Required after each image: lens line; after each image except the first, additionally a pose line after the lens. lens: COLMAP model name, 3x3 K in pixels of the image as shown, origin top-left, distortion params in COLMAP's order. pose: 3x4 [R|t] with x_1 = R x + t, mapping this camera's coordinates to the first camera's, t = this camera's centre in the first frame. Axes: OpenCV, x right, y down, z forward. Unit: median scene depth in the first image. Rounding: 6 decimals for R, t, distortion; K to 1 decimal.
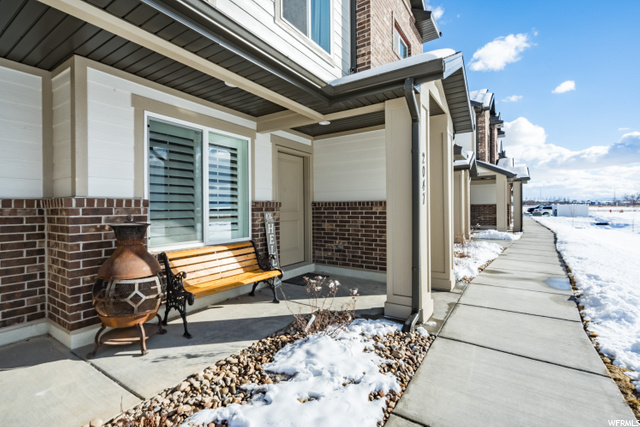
lens RADIAL K [[295.9, 0, 319.0], [0, 295.9, 211.2], [0, 0, 1]] dist [-0.001593, 0.000029]
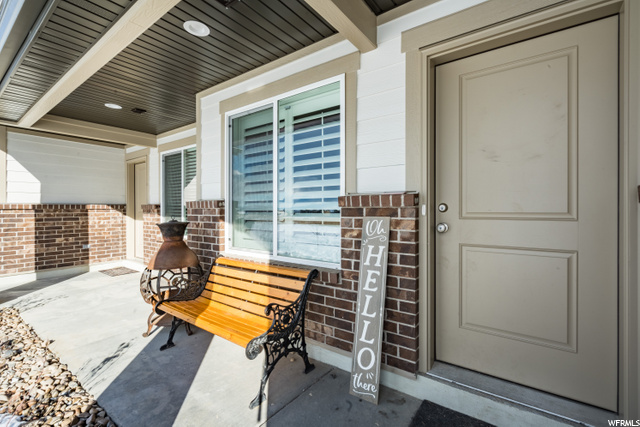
lens RADIAL K [[295.9, 0, 319.4], [0, 295.9, 208.6], [0, 0, 1]] dist [-0.001593, 0.000029]
pose [[-0.056830, 0.006914, -0.998360, 0.403794], [-0.006612, 0.999951, 0.007302, -0.019828], [0.998362, 0.007017, -0.056782, 1.367326]]
